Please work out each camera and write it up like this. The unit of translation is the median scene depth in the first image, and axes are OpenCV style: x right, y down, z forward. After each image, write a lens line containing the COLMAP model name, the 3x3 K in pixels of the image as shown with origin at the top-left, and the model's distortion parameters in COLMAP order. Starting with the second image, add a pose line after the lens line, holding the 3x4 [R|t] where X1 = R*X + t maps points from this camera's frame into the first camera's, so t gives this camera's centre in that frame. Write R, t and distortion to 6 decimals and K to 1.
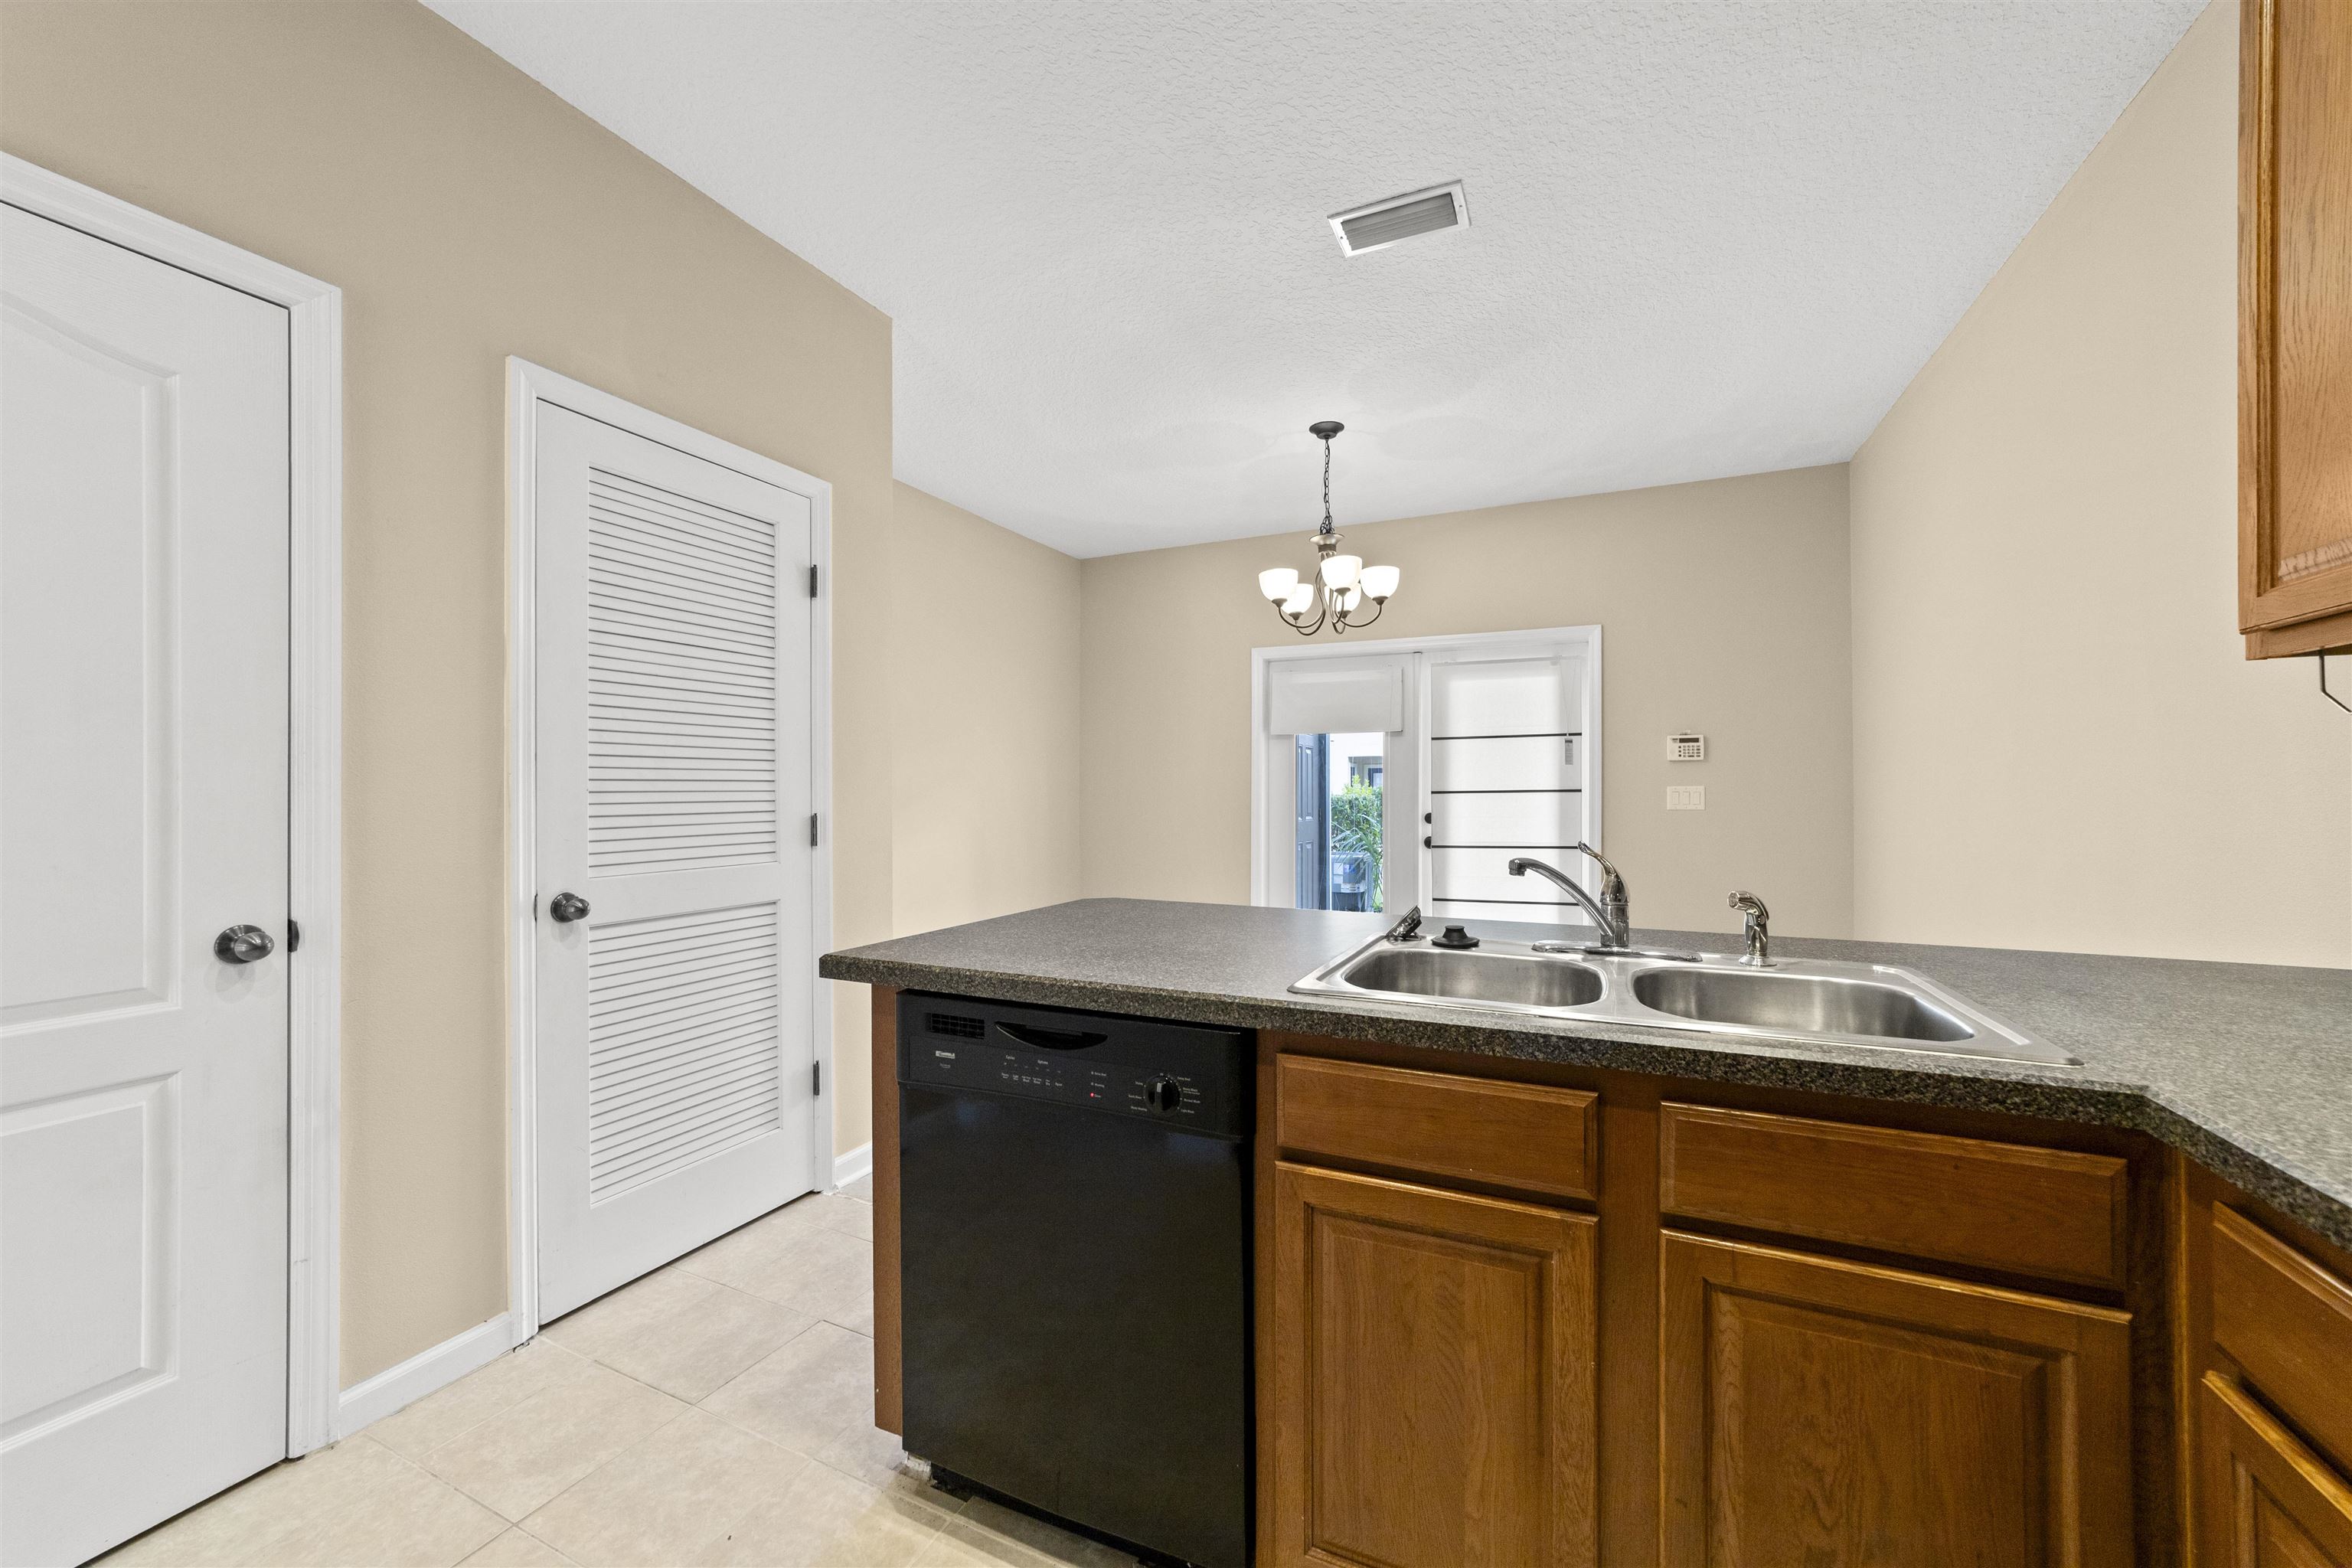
lens RADIAL K [[907.2, 0, 1176.5], [0, 907.2, 787.3], [0, 0, 1]] dist [-0.007759, 0.003848]
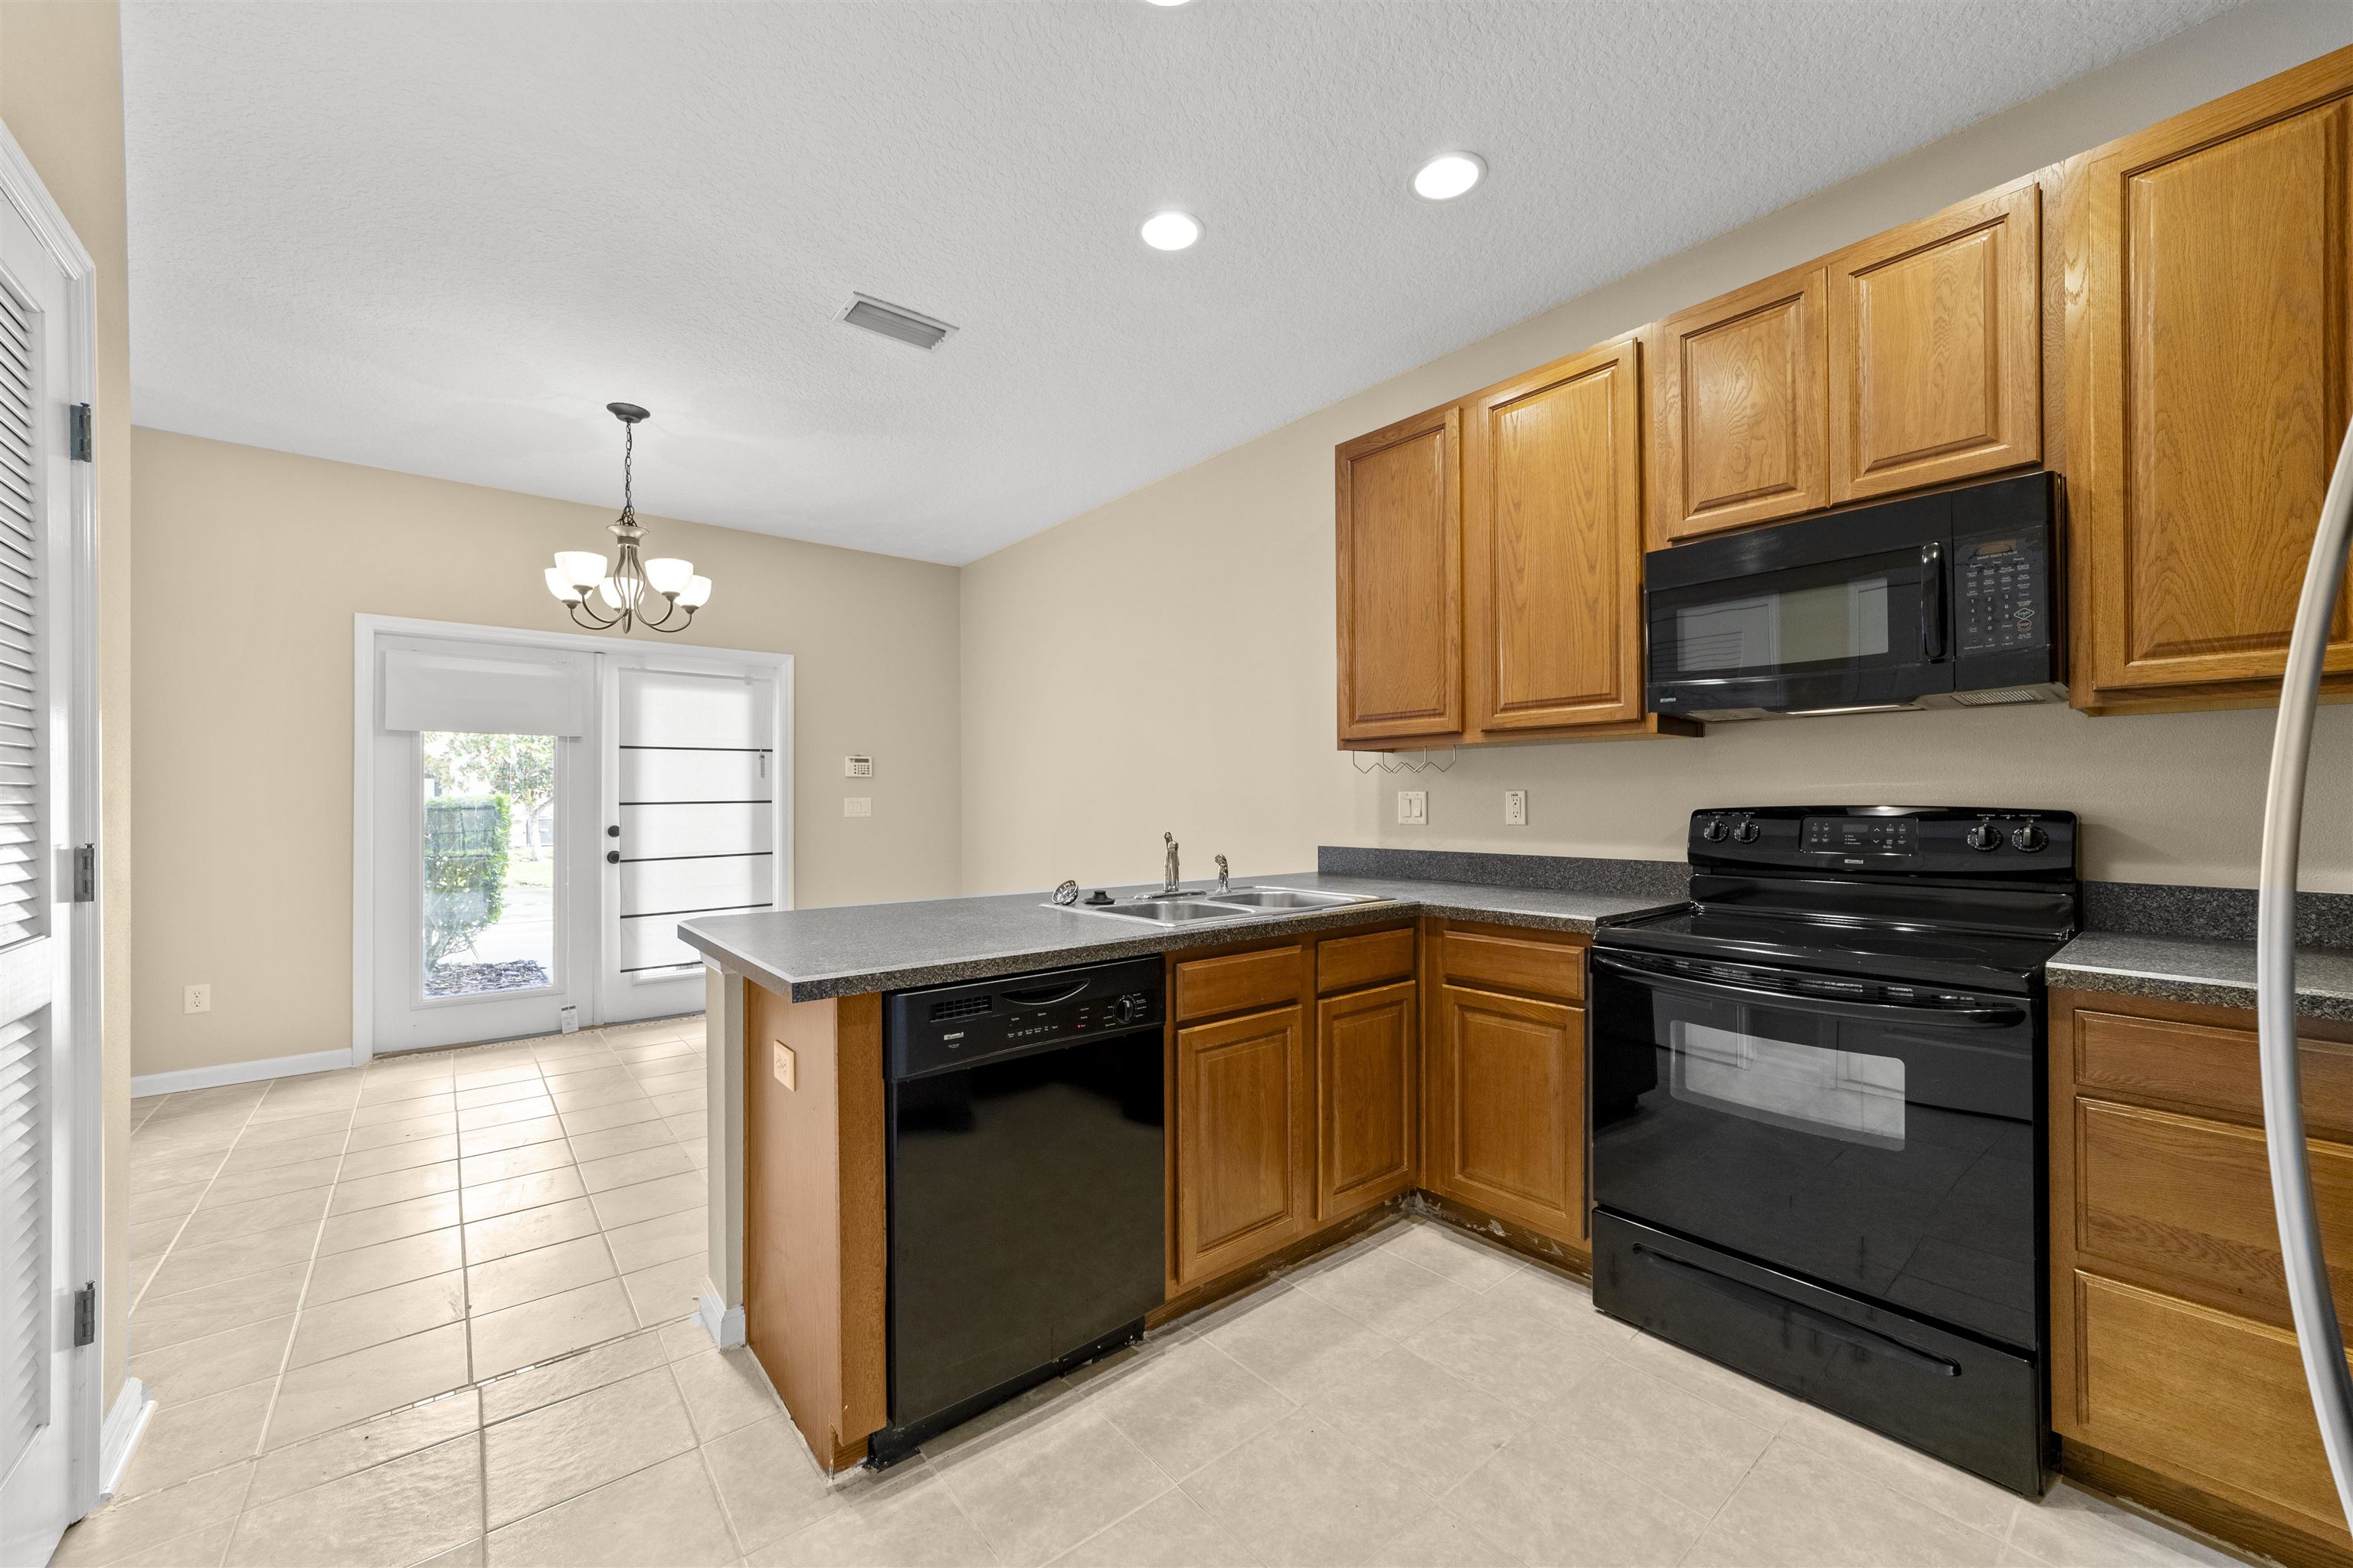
lens RADIAL K [[907.6, 0, 1177.2], [0, 907.6, 792.4], [0, 0, 1]] dist [-0.007759, 0.003848]
pose [[0.426123, 0.007020, 0.904638, -0.429806], [-0.001188, 0.999973, -0.007201, -0.000245], [-0.904665, 0.001994, 0.426120, 0.098580]]
